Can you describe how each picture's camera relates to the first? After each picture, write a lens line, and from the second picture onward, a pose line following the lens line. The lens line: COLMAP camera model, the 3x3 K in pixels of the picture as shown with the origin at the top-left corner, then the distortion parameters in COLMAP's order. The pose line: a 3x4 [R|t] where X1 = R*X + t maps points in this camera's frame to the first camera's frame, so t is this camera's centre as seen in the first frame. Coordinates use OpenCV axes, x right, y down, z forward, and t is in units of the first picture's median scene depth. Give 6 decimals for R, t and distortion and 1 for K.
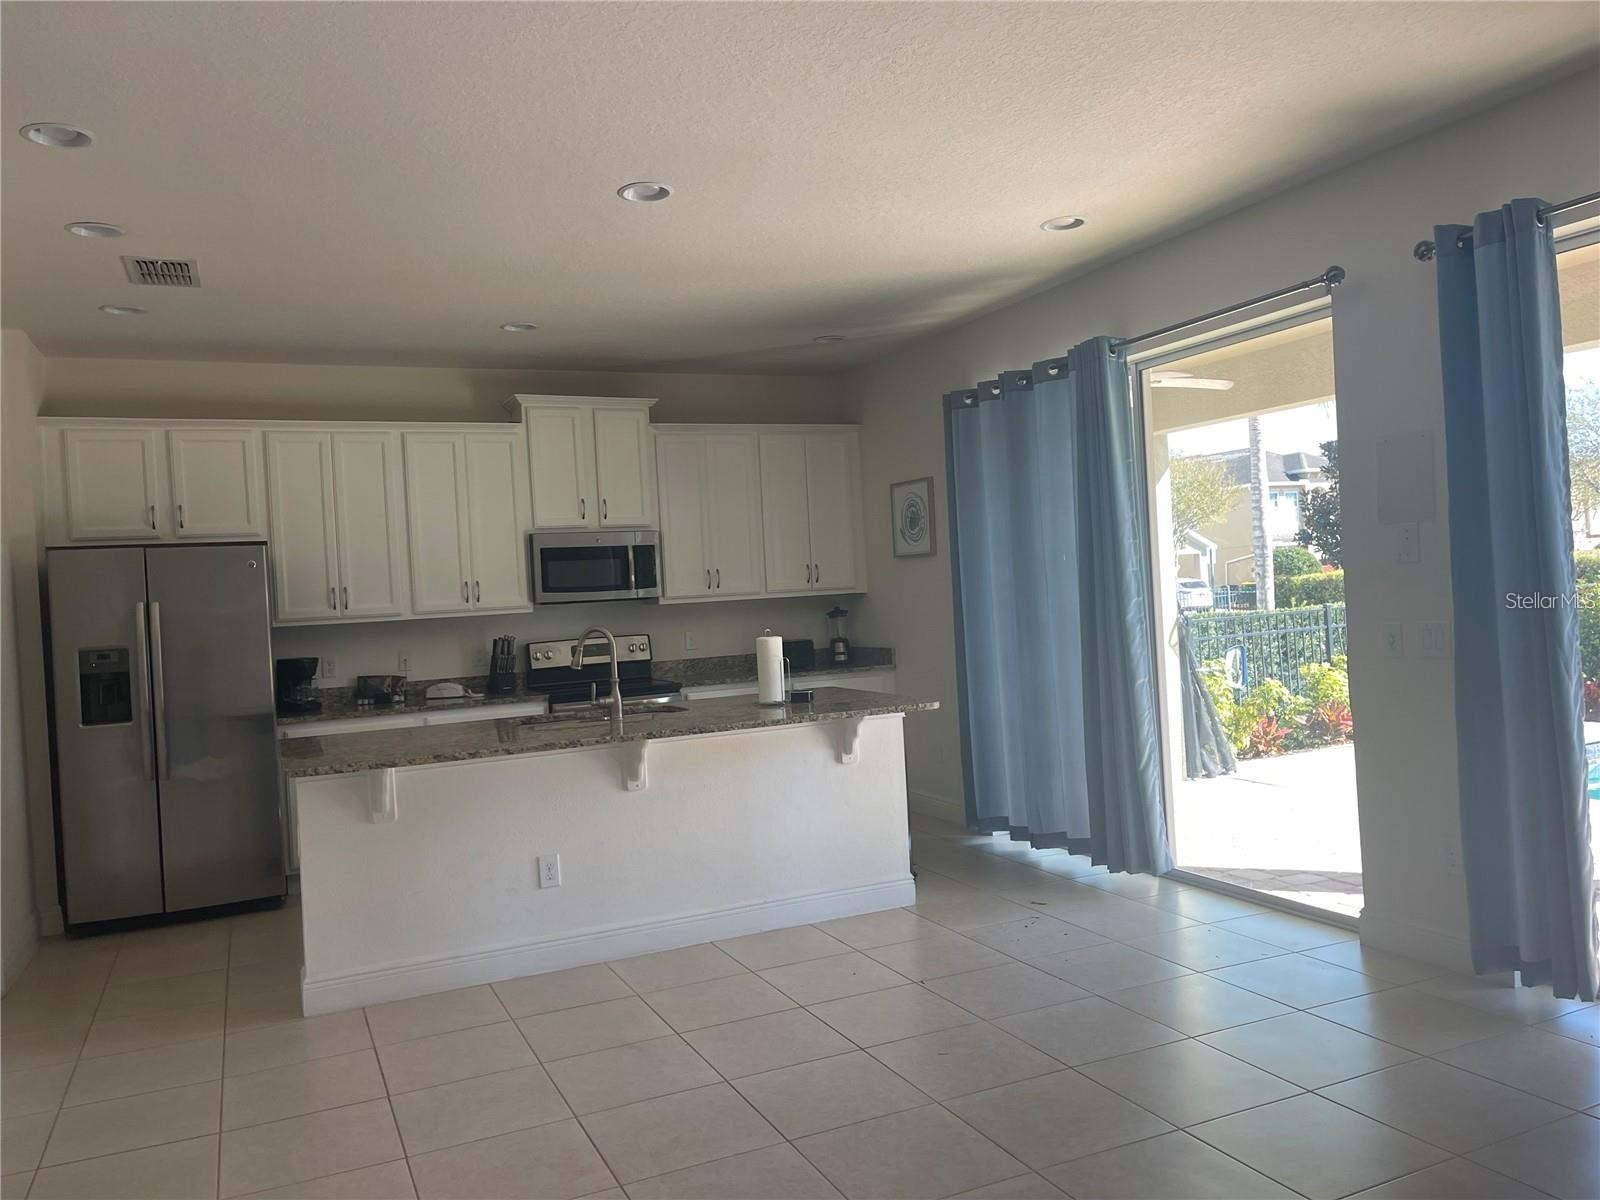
lens RADIAL K [[1206.6, 0, 796.3], [0, 1206.6, 596.9], [0, 0, 1]] dist [0.103800, -0.133585]
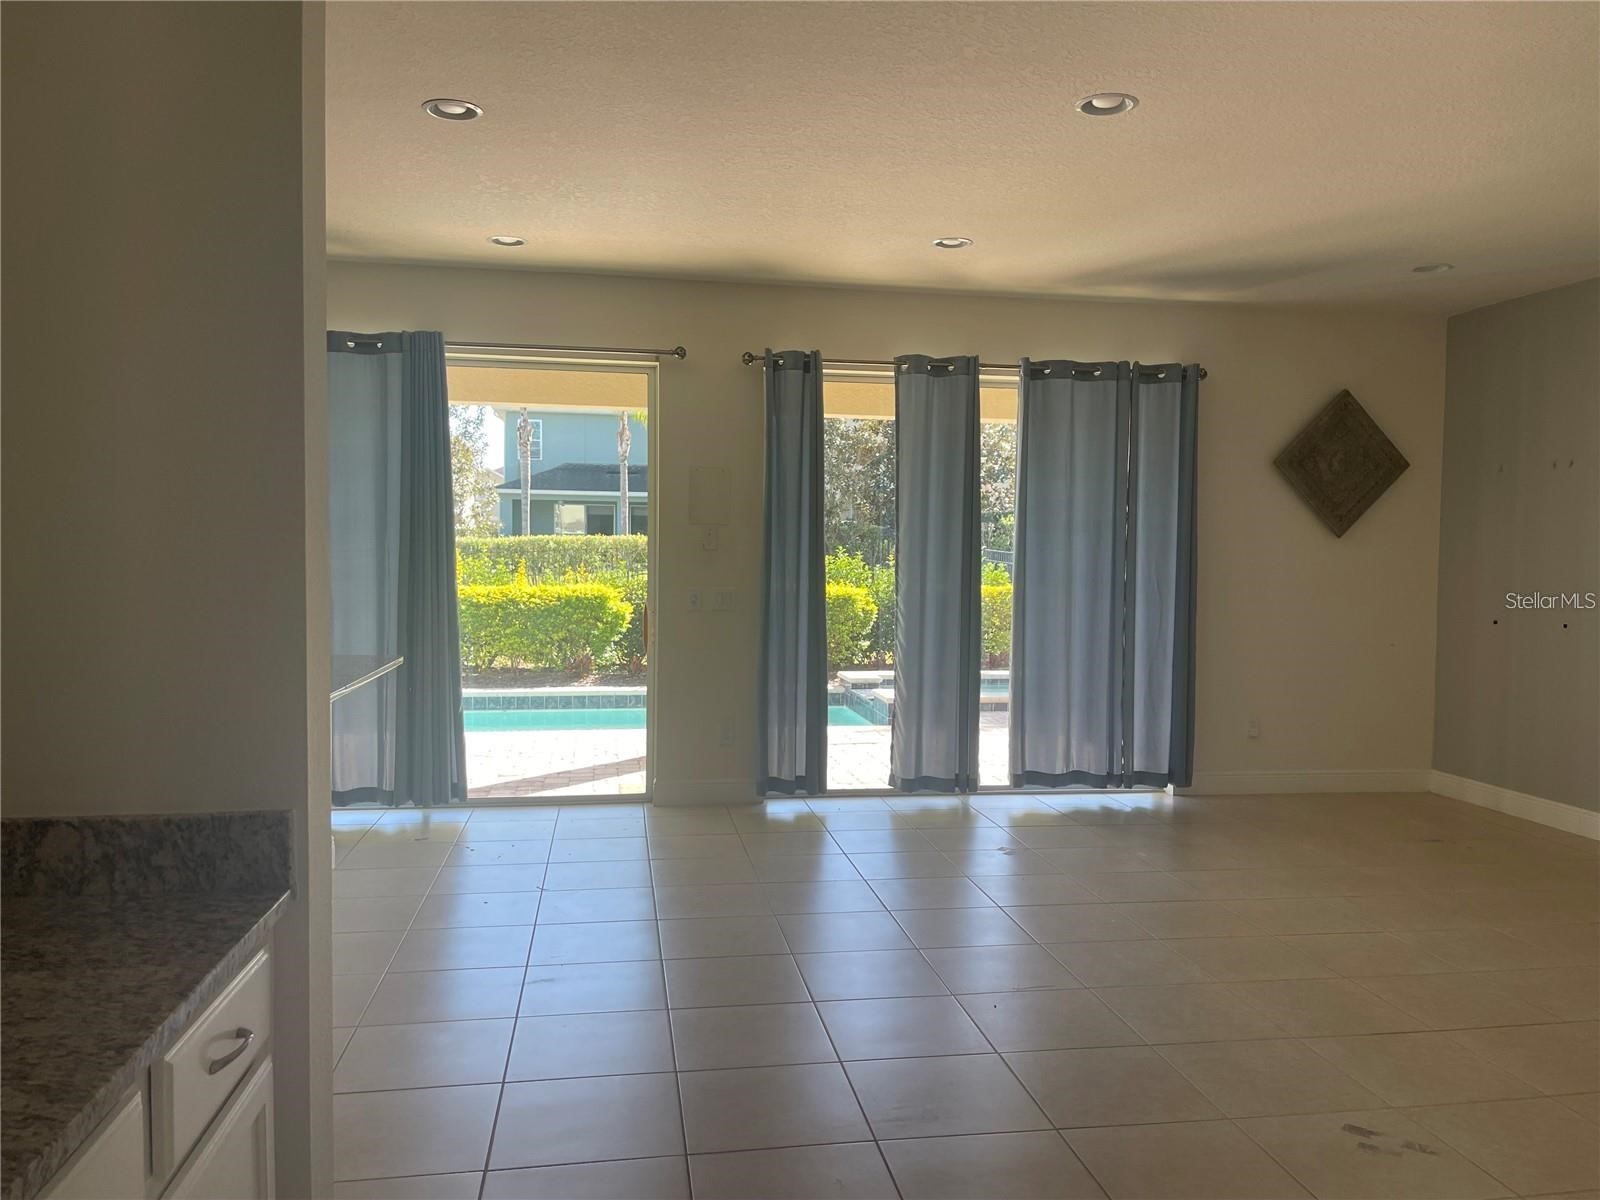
lens RADIAL K [[1206.6, 0, 796.3], [0, 1206.6, 596.9], [0, 0, 1]] dist [0.103800, -0.133585]
pose [[0.262190, 0.021154, 0.964785, -0.880109], [-0.020545, 0.999655, -0.016336, 0.050126], [-0.964798, -0.015538, 0.262534, 0.454811]]
